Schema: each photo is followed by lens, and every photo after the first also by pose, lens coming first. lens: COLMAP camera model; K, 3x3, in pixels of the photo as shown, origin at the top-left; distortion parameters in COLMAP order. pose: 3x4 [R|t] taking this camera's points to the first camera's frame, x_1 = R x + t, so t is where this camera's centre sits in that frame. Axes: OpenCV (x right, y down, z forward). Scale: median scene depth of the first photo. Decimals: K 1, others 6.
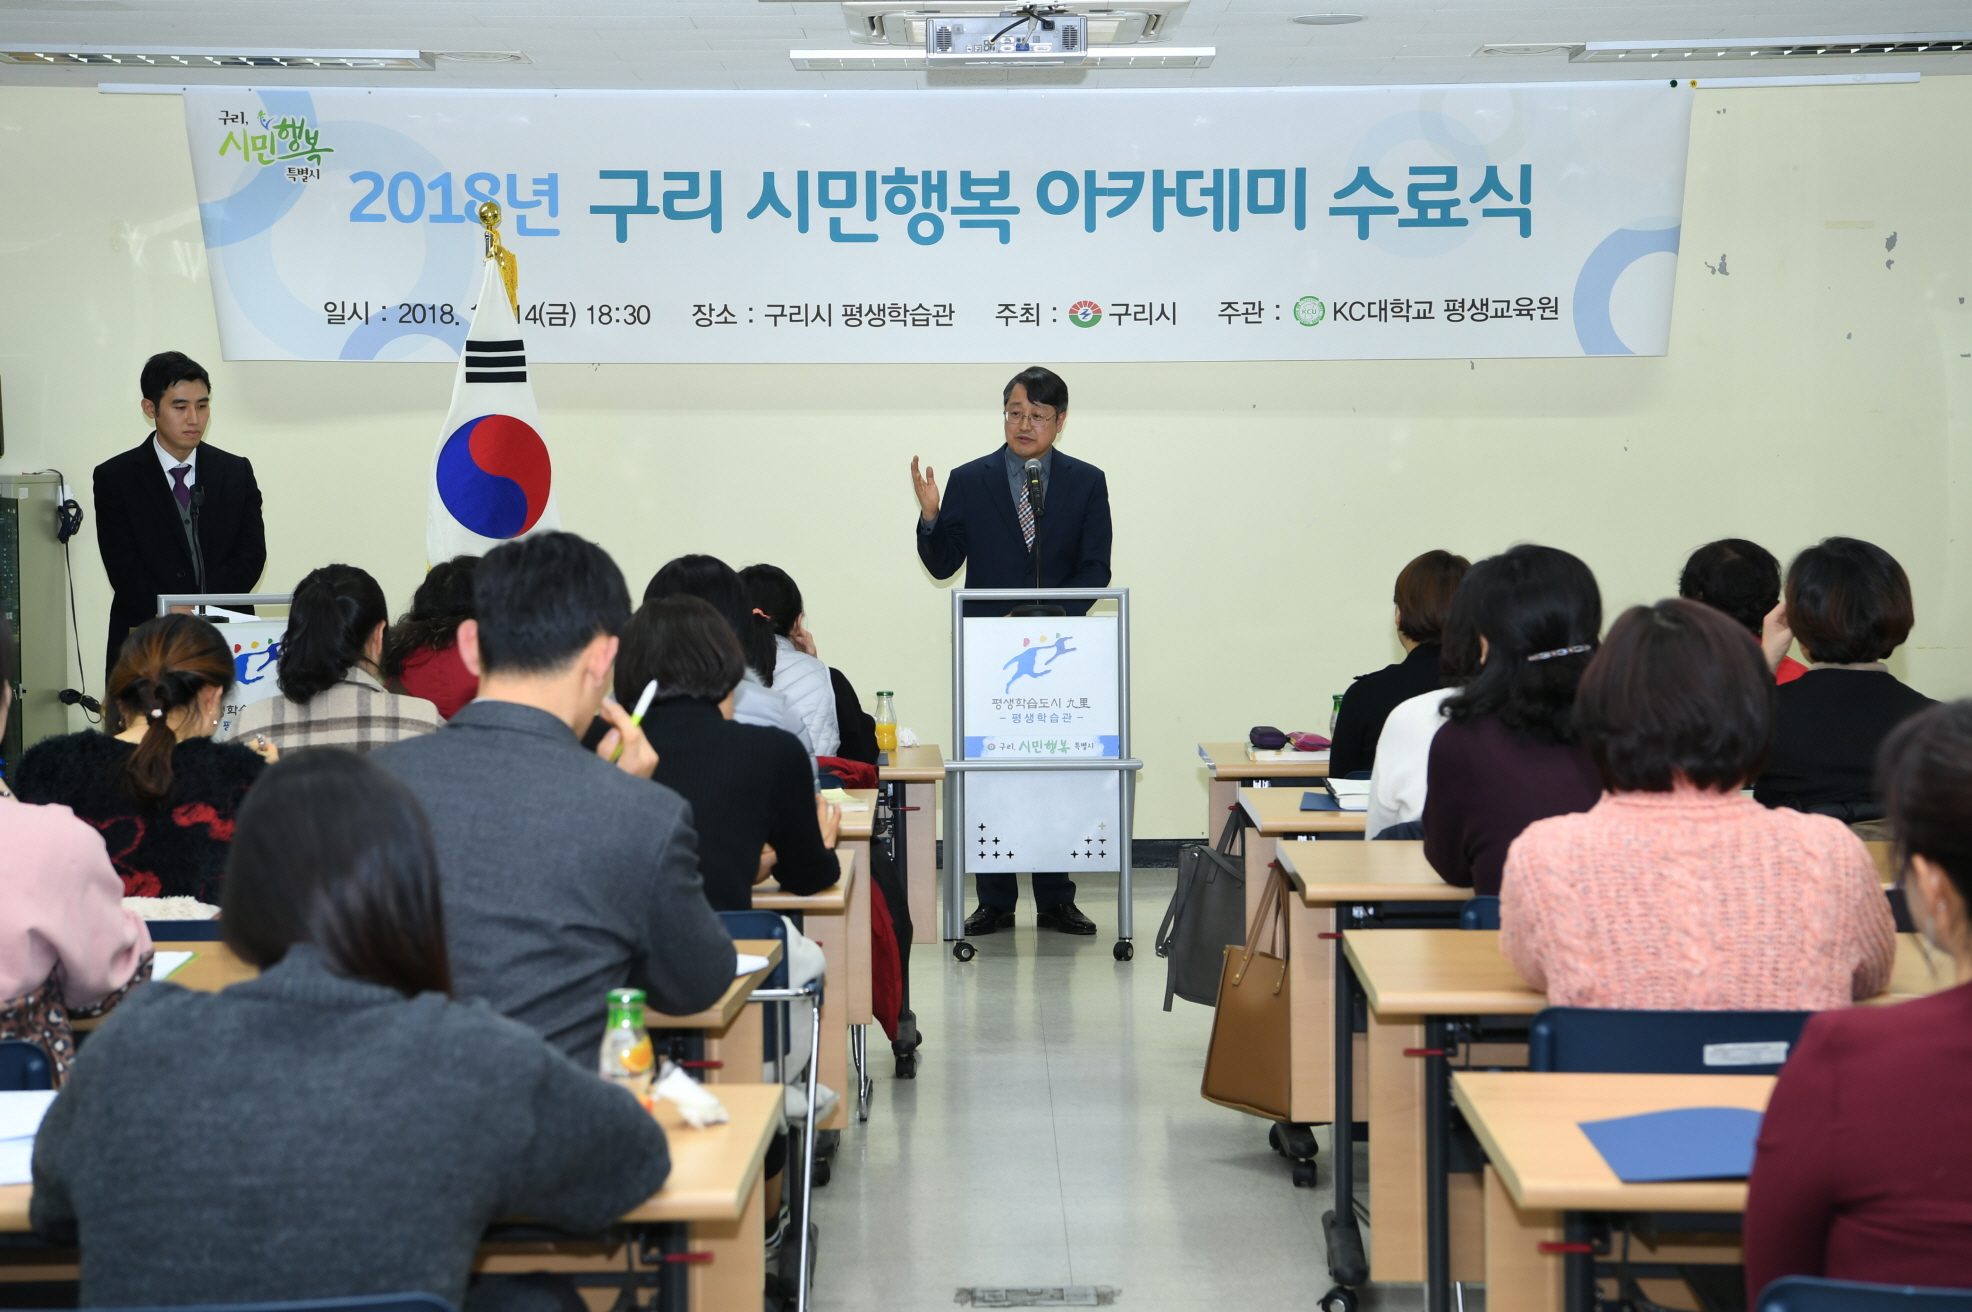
lens RADIAL K [[3763.2, 0, 986.9], [0, 3763.2, 660.3], [0, 0, 1]] dist [0.386601, -0.339932]
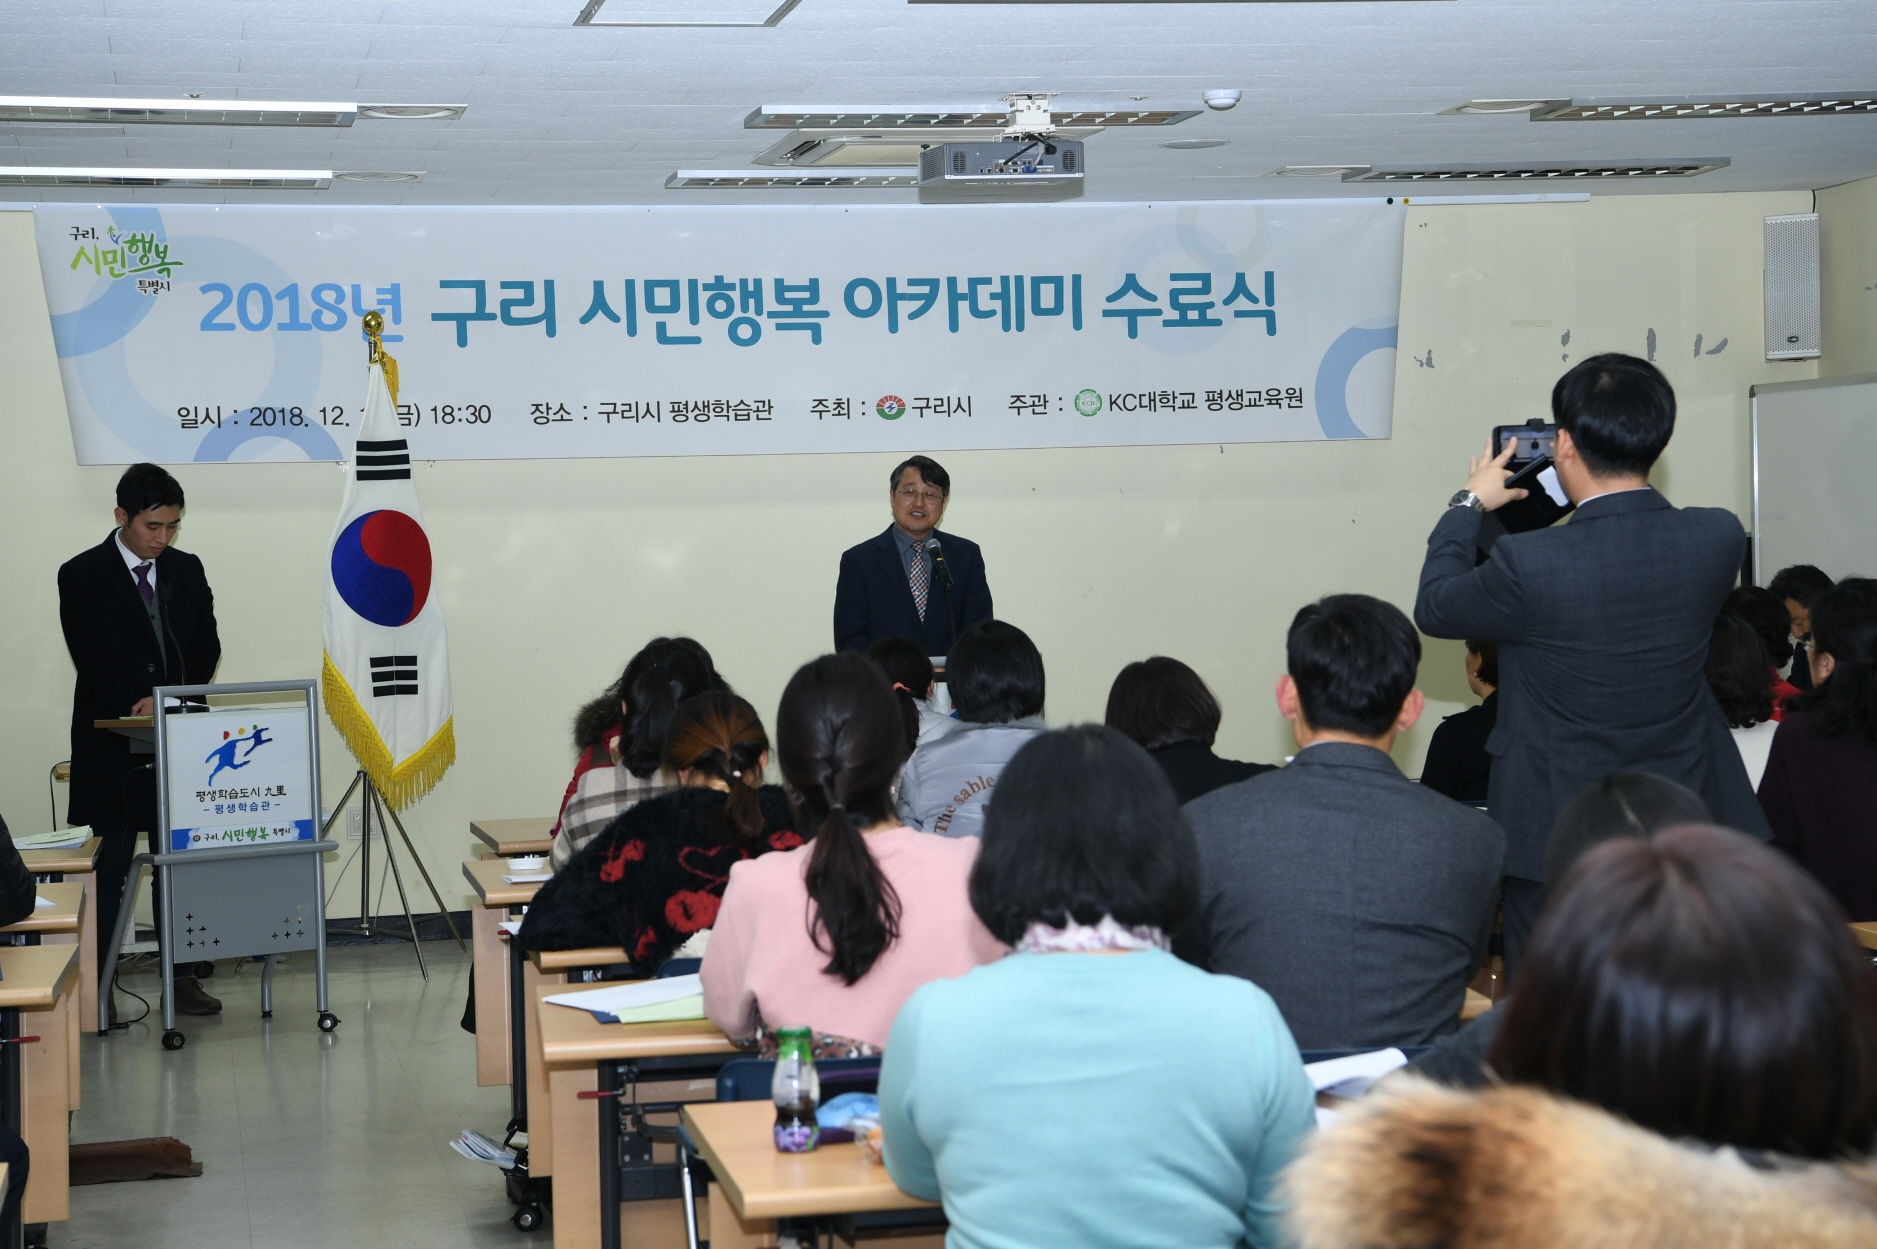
lens RADIAL K [[3599.1, 0, 928.6], [0, 3599.1, 631.5], [0, 0, 1]] dist [0.358997, -0.131294]
pose [[0.977987, -0.027517, 0.206843, -0.181533], [0.033599, 0.999098, -0.025949, 0.000743], [-0.205942, 0.032327, 0.978030, -0.023113]]
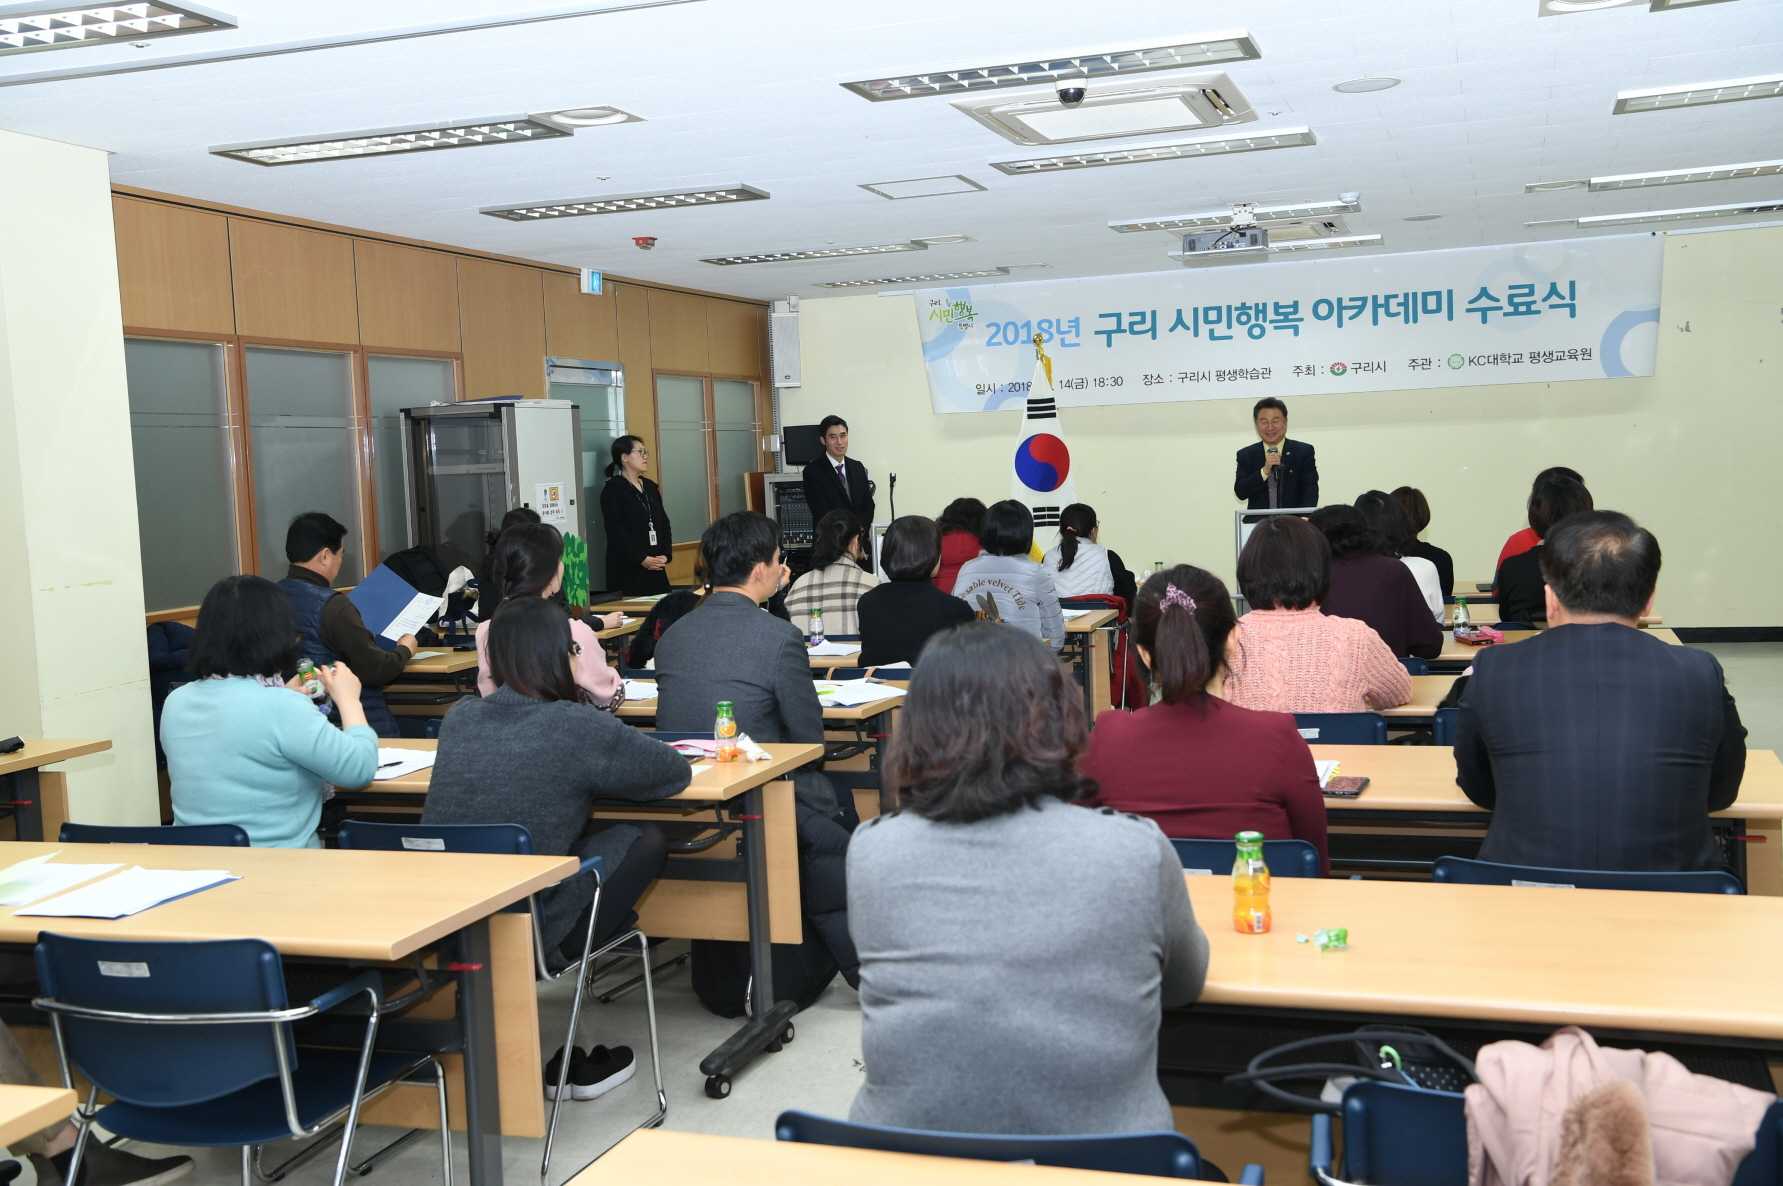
lens RADIAL K [[1857.1, 0, 895.1], [0, 1857.1, 583.6], [0, 0, 1]] dist [0.052314, 0.010375]
pose [[0.948052, -0.015226, -0.317752, 0.115324], [0.021833, 0.999613, 0.017243, -0.000498], [0.317366, -0.023285, 0.948017, -0.010919]]
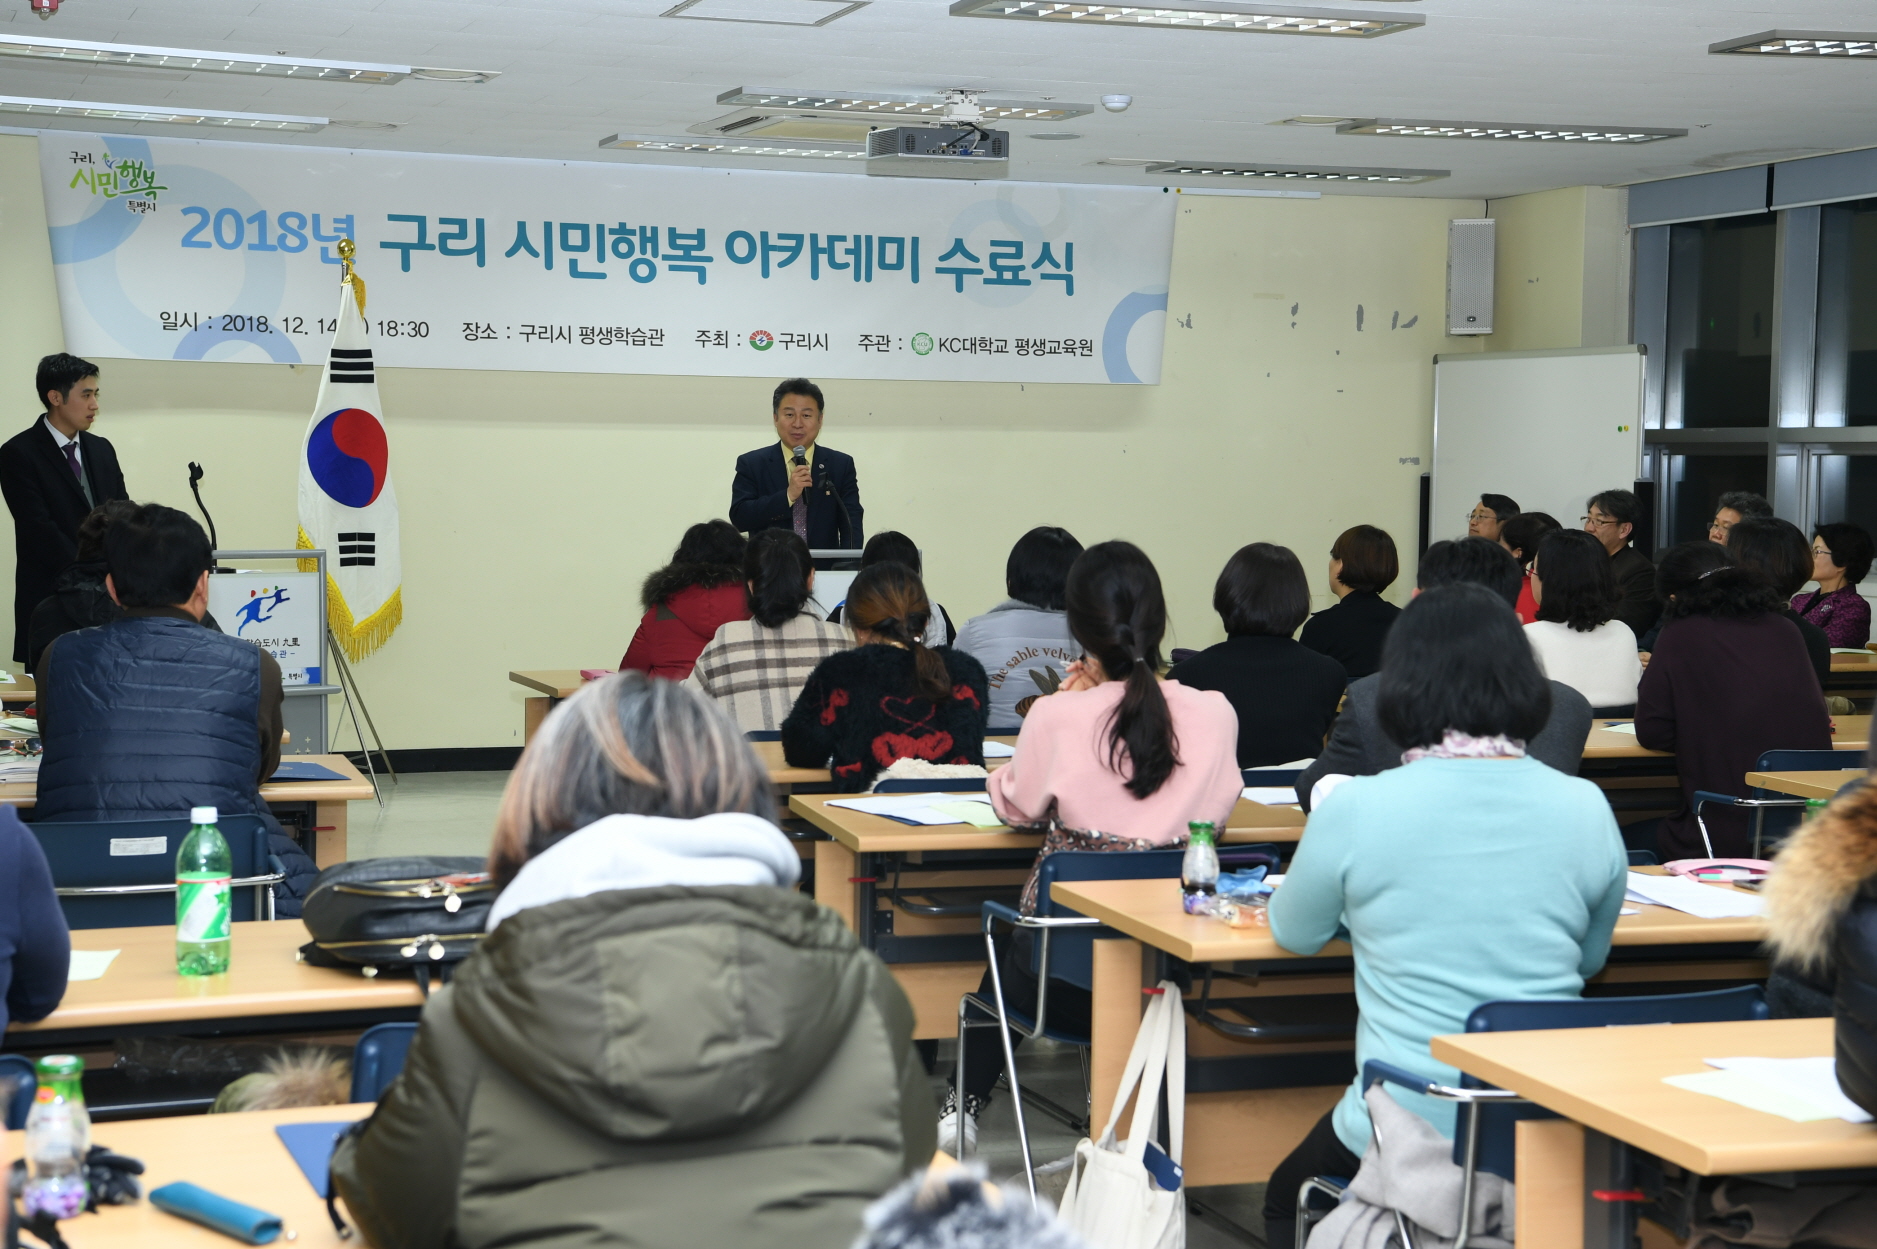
lens RADIAL K [[3097.7, 0, 938.5], [0, 3097.7, 624.5], [0, 0, 1]] dist [0.271811, 0.049689]
pose [[0.940507, -0.002947, 0.339761, -0.283492], [0.001543, 0.999989, 0.004400, 0.002401], [-0.339770, -0.003614, 0.940502, -0.037035]]
